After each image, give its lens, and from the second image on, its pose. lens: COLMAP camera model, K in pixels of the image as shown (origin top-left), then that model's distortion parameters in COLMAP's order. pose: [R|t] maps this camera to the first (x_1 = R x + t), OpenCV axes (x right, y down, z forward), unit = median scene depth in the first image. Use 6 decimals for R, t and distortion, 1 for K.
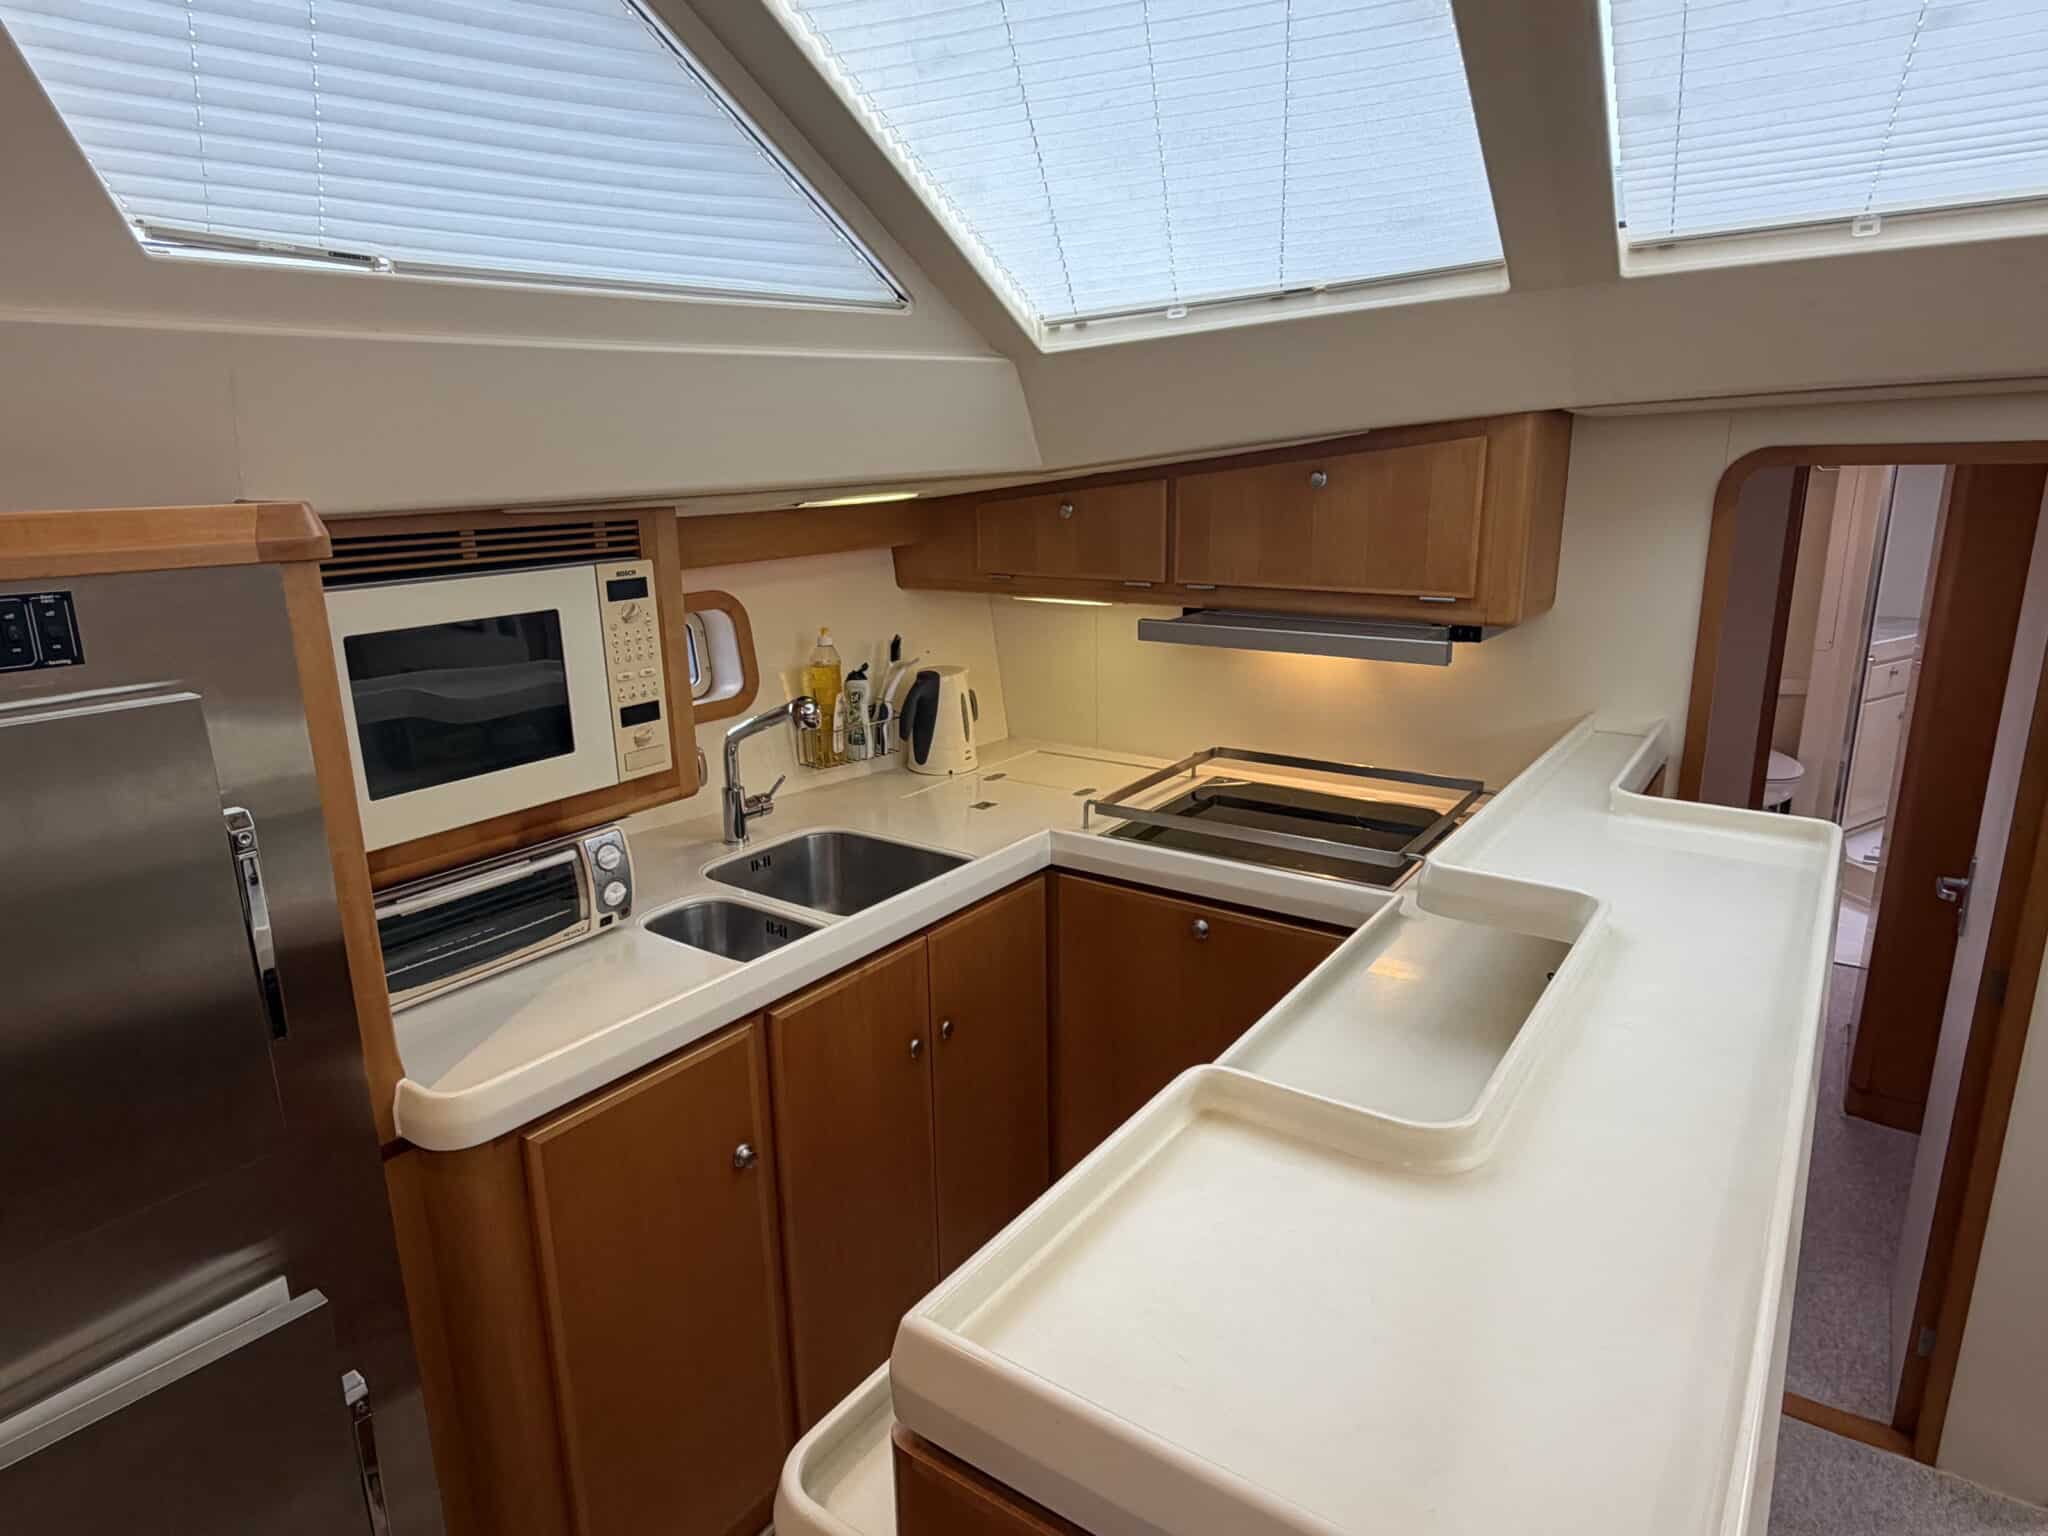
lens RADIAL K [[1193.6, 0, 1026.8], [0, 1193.6, 768.1], [0, 0, 1]] dist [0.001936, -0.000219]
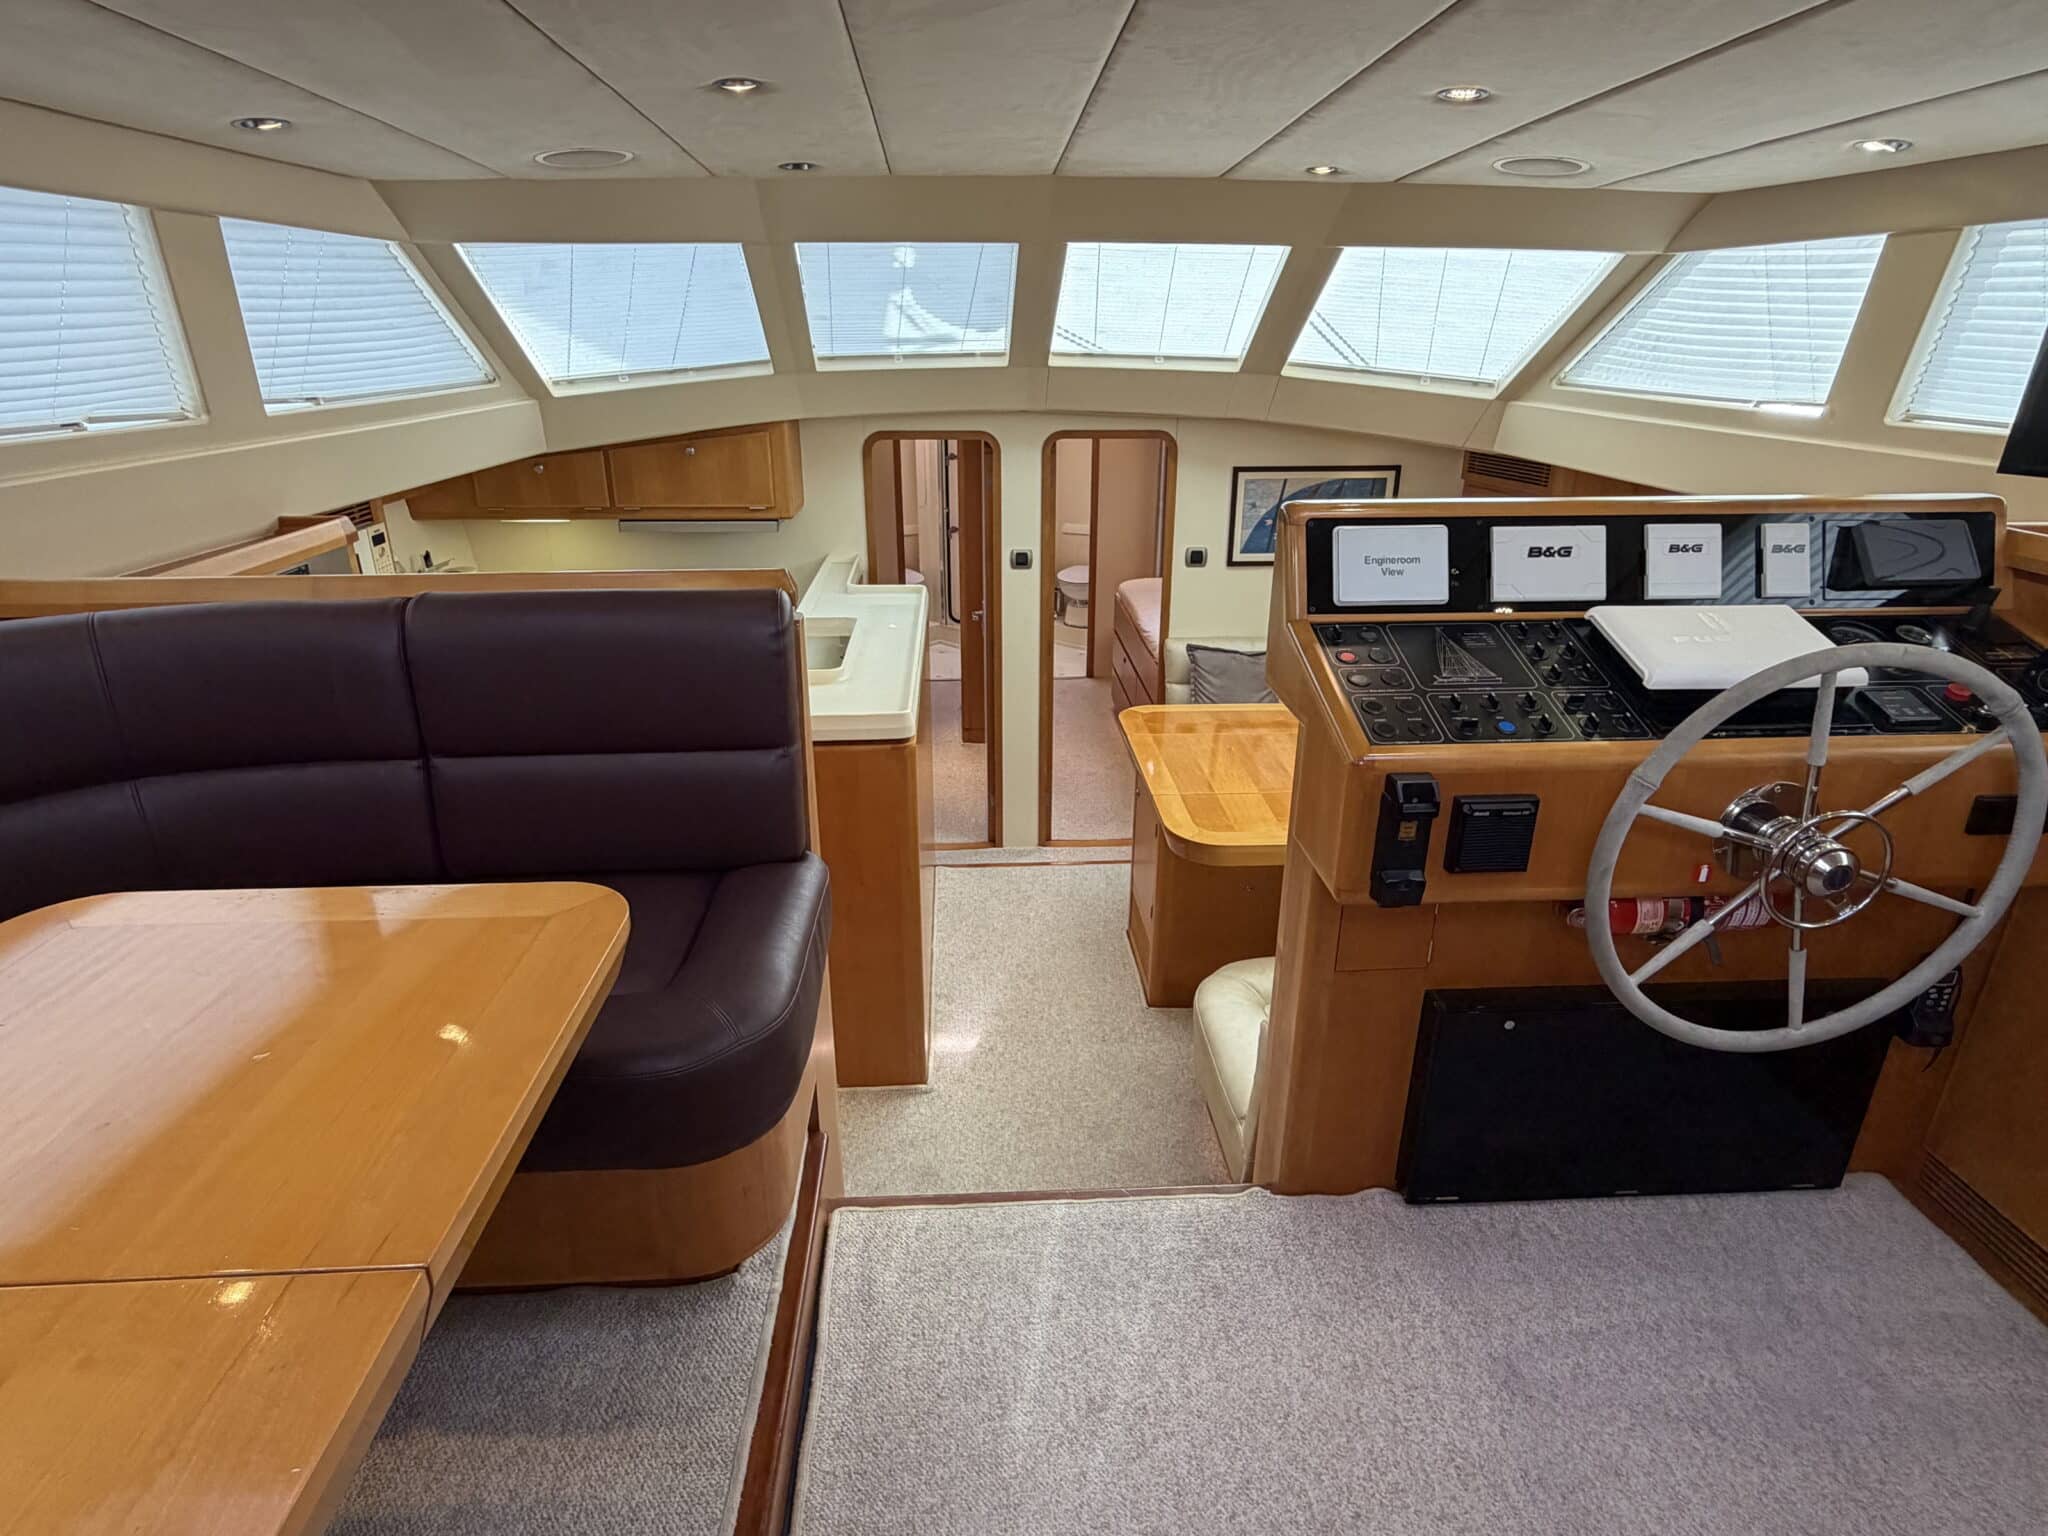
lens RADIAL K [[1096.2, 0, 1017.4], [0, 1096.2, 766.9], [0, 0, 1]] dist [-0.000921, -0.001292]
pose [[0.786748, -0.213280, 0.579257, -0.613136], [0.138576, 0.975485, 0.170955, 0.046736], [-0.601518, -0.054227, 0.797017, -1.012433]]
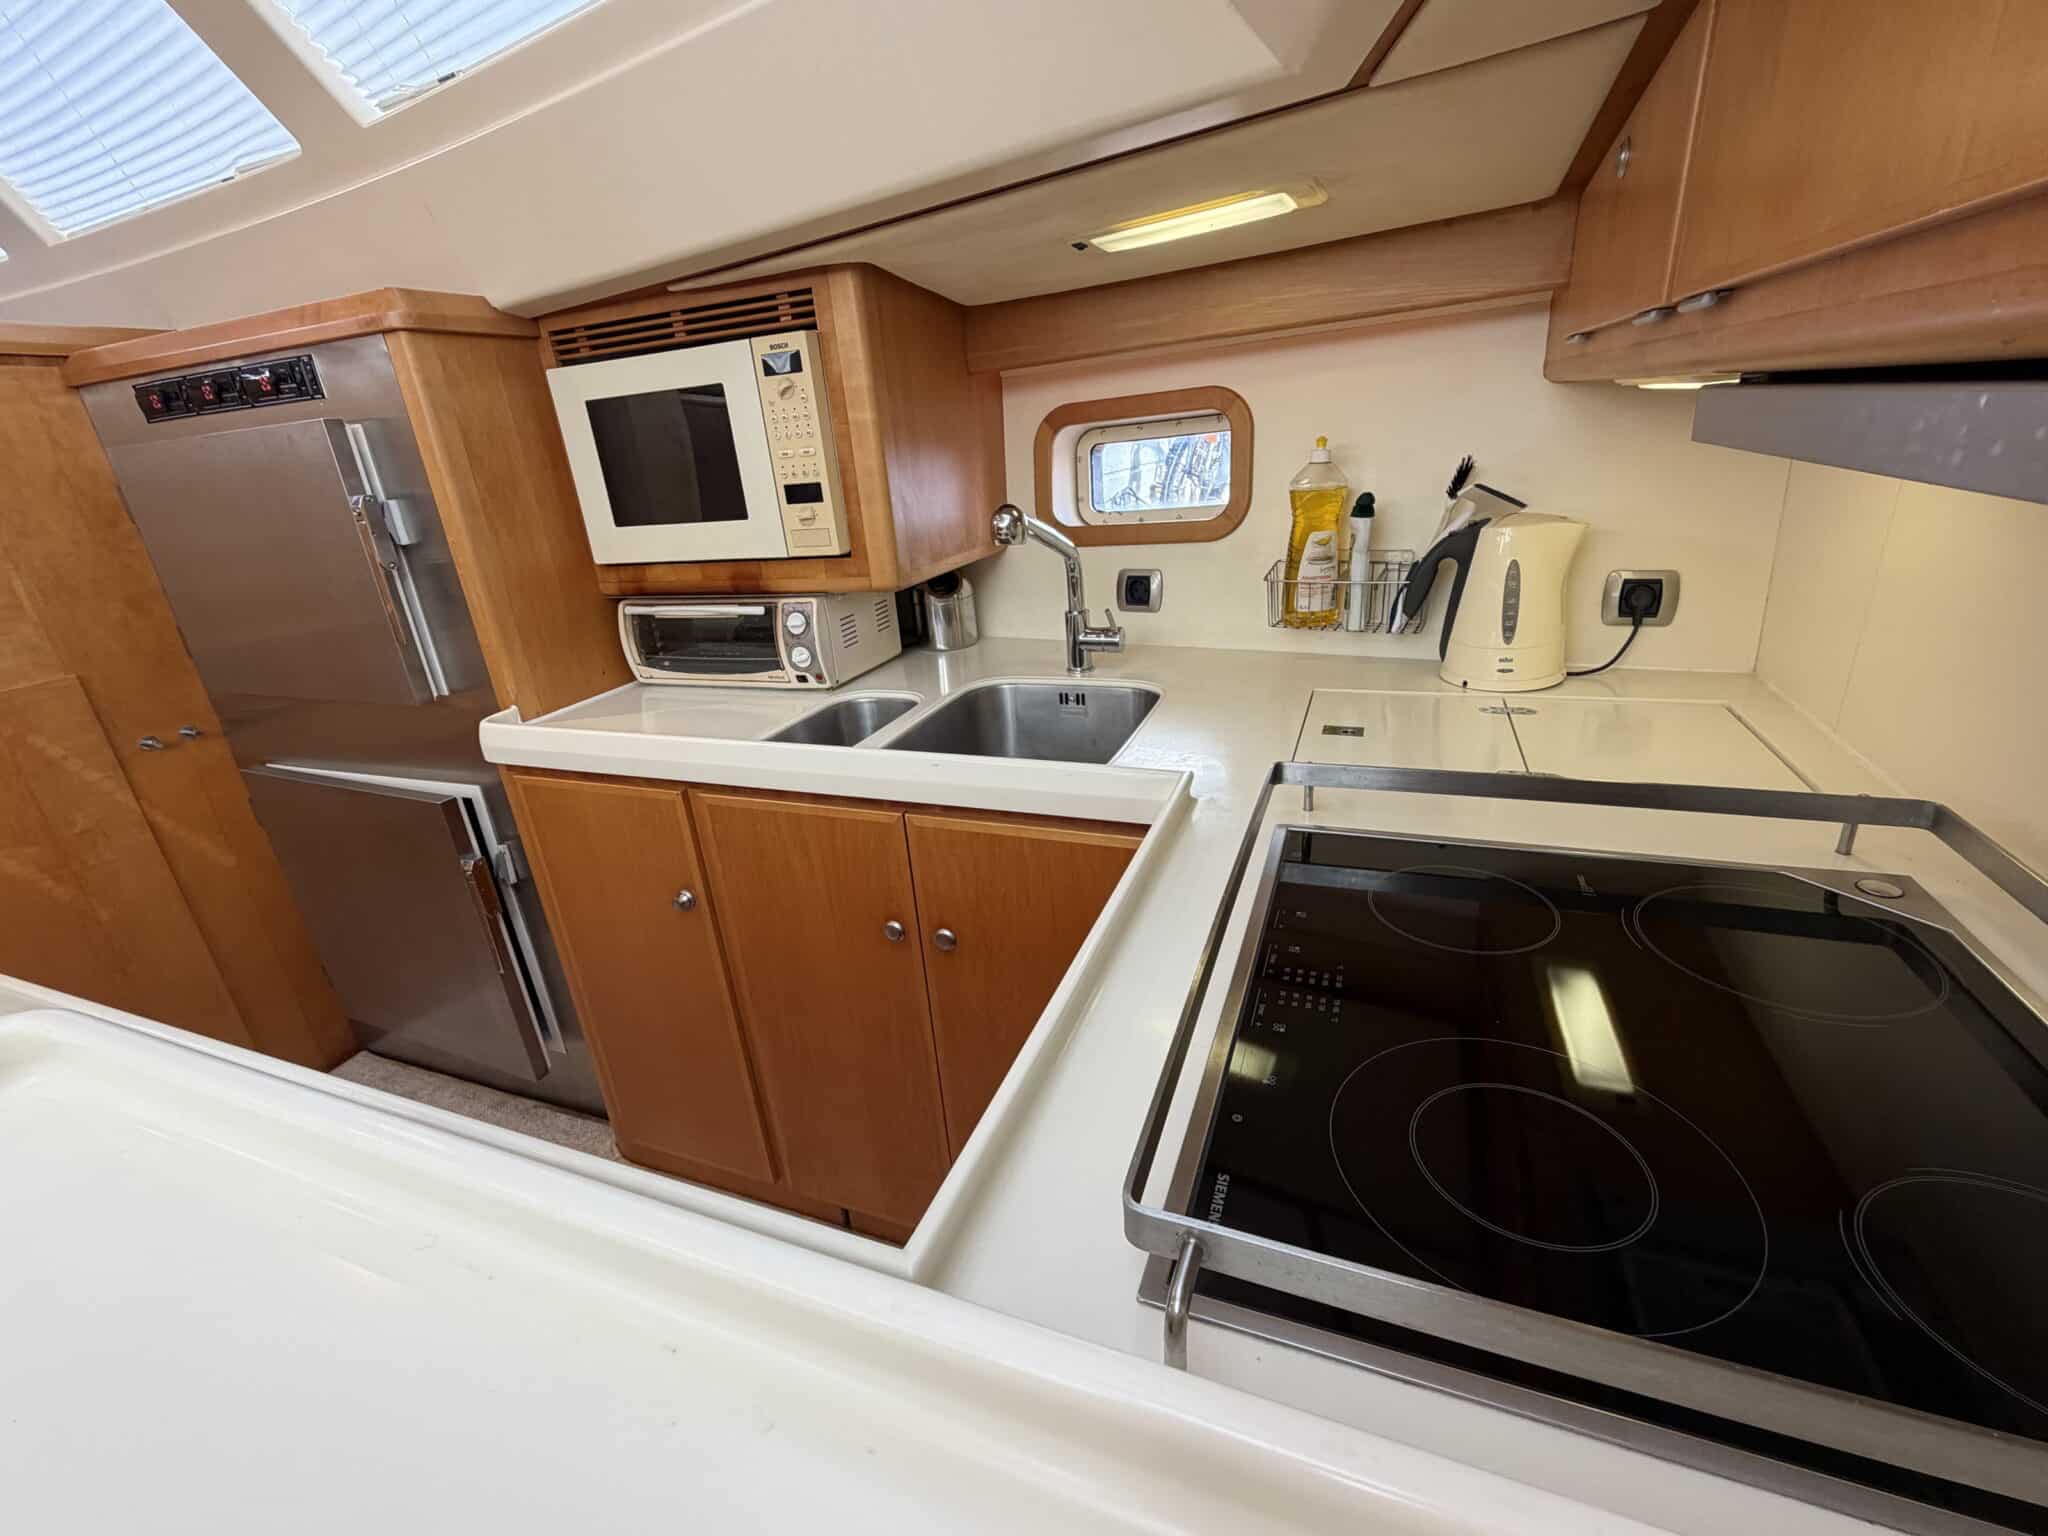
lens RADIAL K [[889.7, 0, 1022.7], [0, 889.7, 759.1], [0, 0, 1]] dist [0.026037, 0.000070]
pose [[0.225577, 0.337081, -0.914052, 0.516662], [-0.168878, 0.937560, 0.304074, -0.098311], [0.959477, 0.085771, 0.268418, 1.001273]]
